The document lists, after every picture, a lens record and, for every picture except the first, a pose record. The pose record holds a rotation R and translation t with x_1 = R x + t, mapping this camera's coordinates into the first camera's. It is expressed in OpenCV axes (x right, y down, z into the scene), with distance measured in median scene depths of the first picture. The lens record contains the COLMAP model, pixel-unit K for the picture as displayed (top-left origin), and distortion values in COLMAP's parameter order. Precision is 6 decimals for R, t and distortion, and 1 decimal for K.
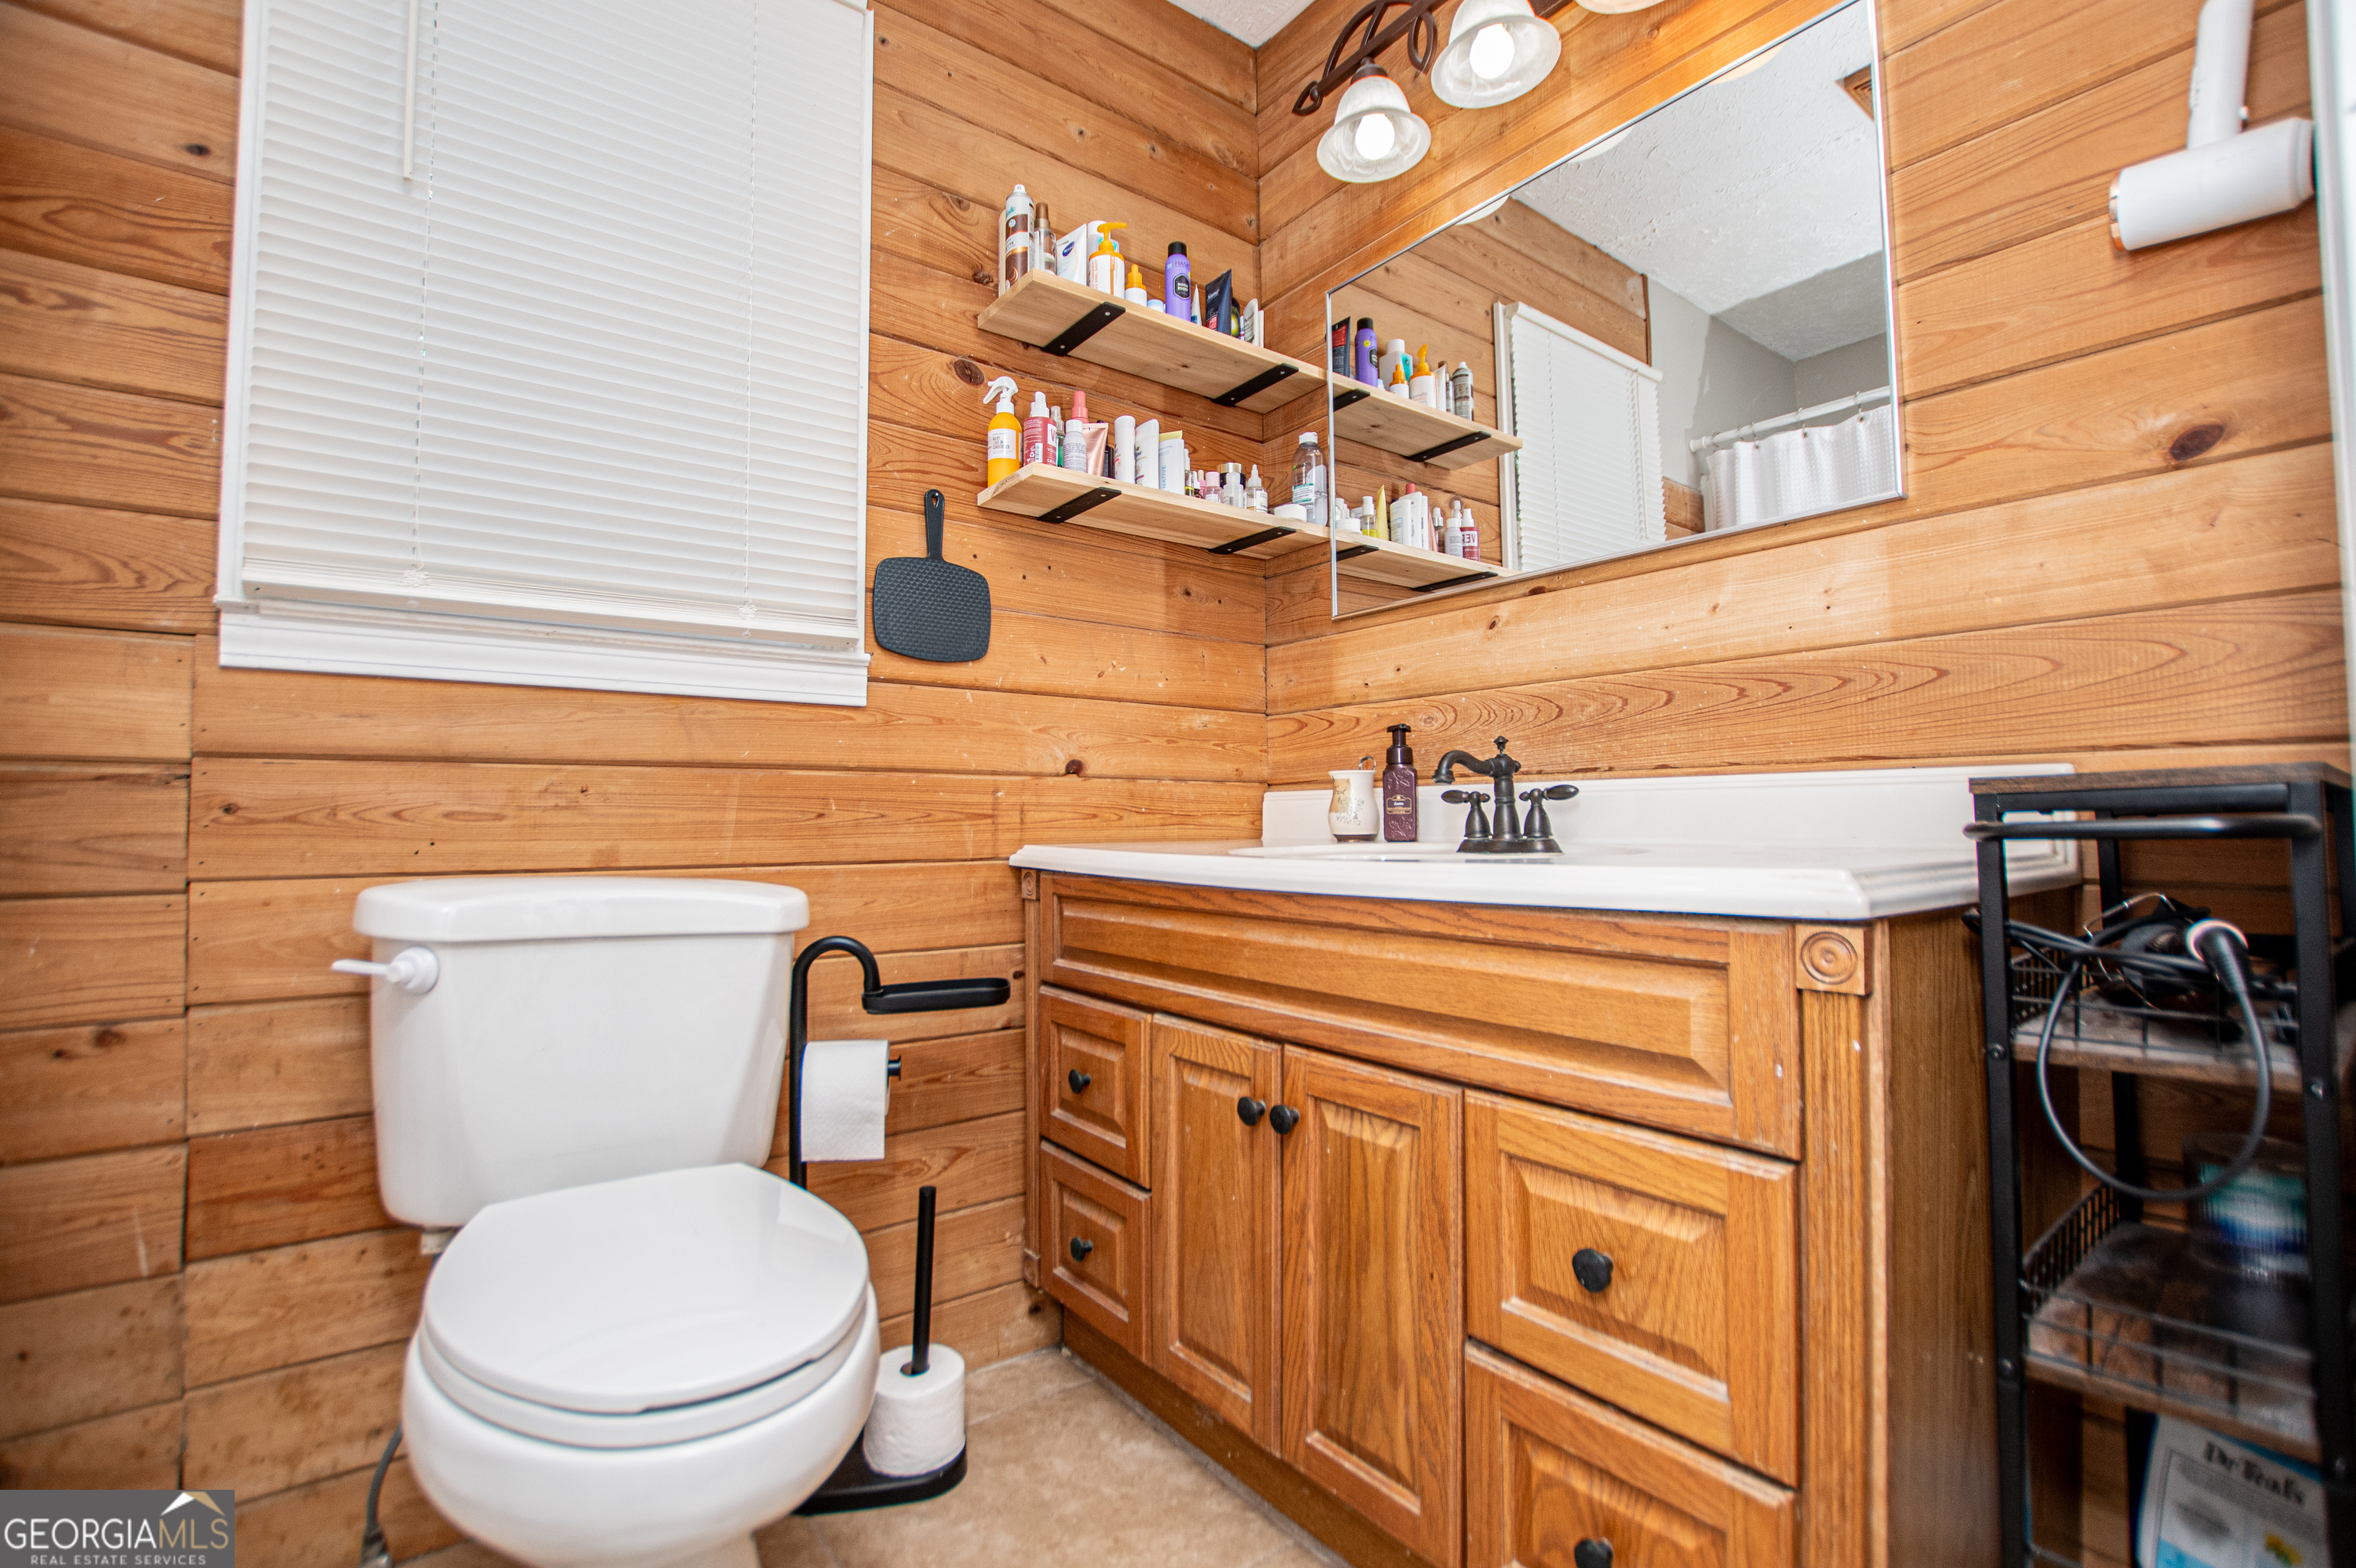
lens RADIAL K [[1038.1, 0, 1167.4], [0, 1038.1, 784.7], [0, 0, 1]] dist [-0.030411, 0.003458]
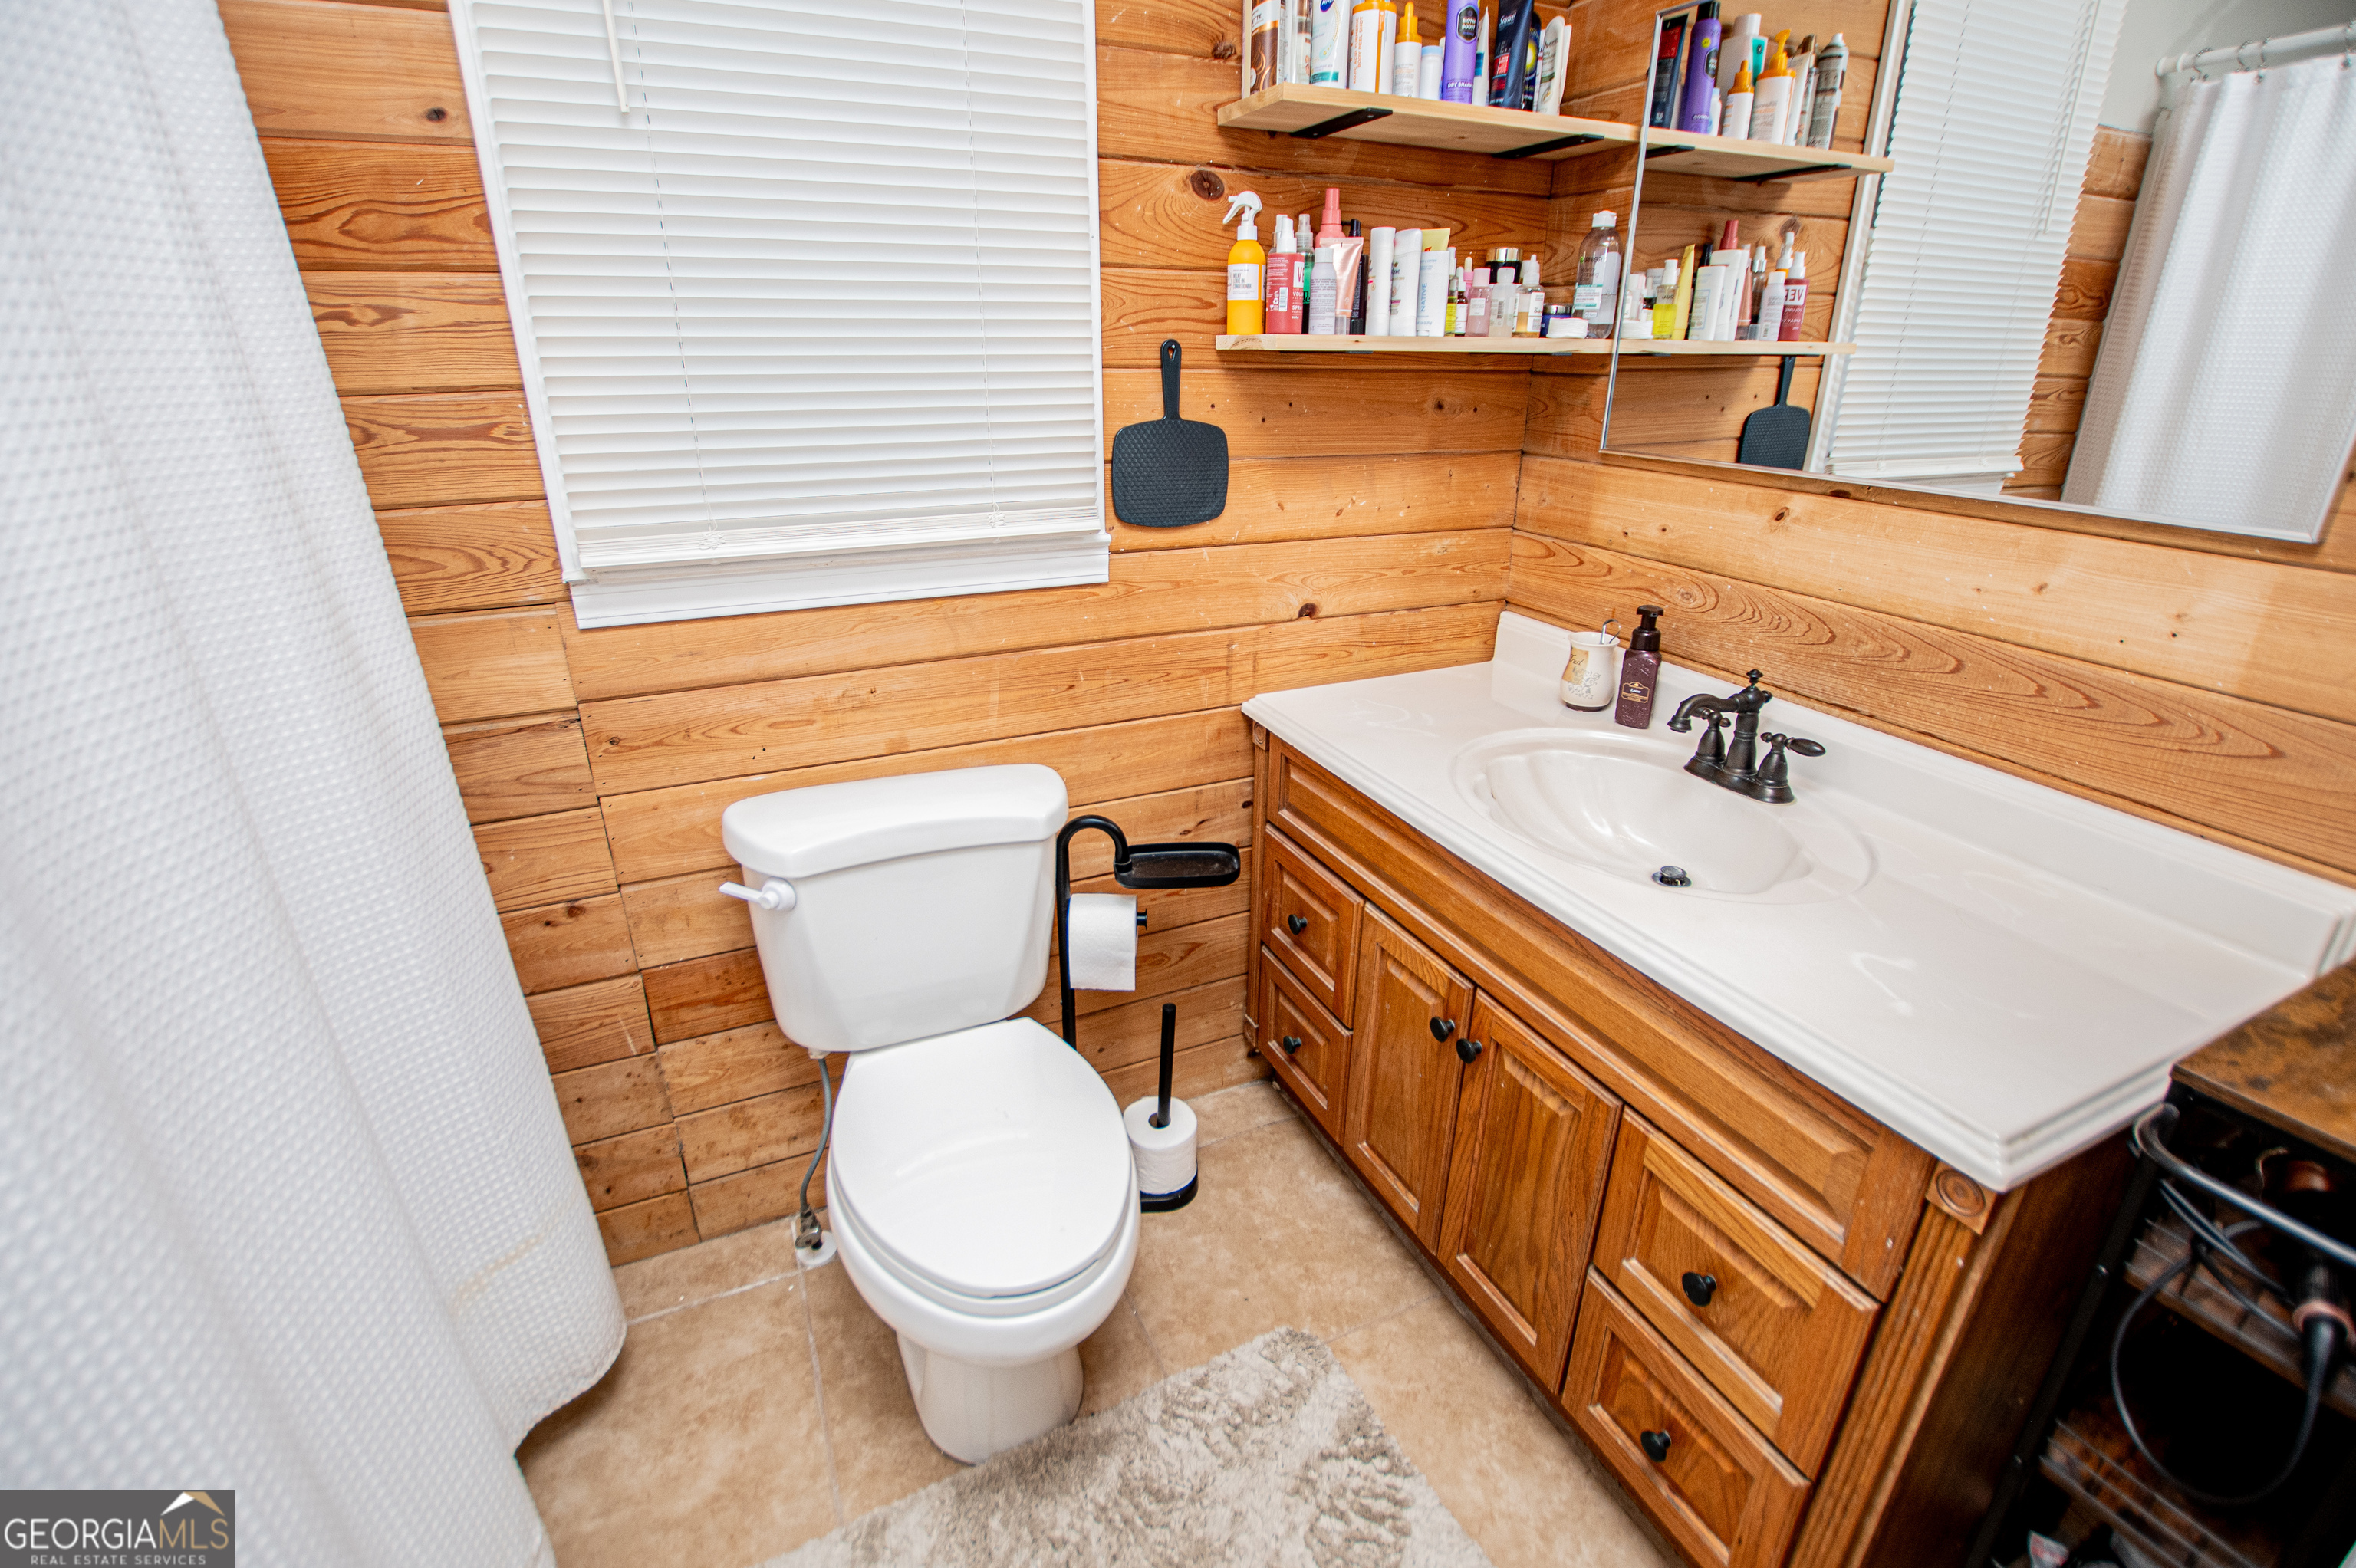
lens RADIAL K [[1038.1, 0, 1173.0], [0, 1038.1, 793.0], [0, 0, 1]] dist [-0.030411, 0.003458]
pose [[0.977906, 0.082292, -0.192164, -0.011172], [0.003671, 0.912354, 0.409385, -0.348790], [0.209011, -0.401045, 0.891895, -0.000003]]
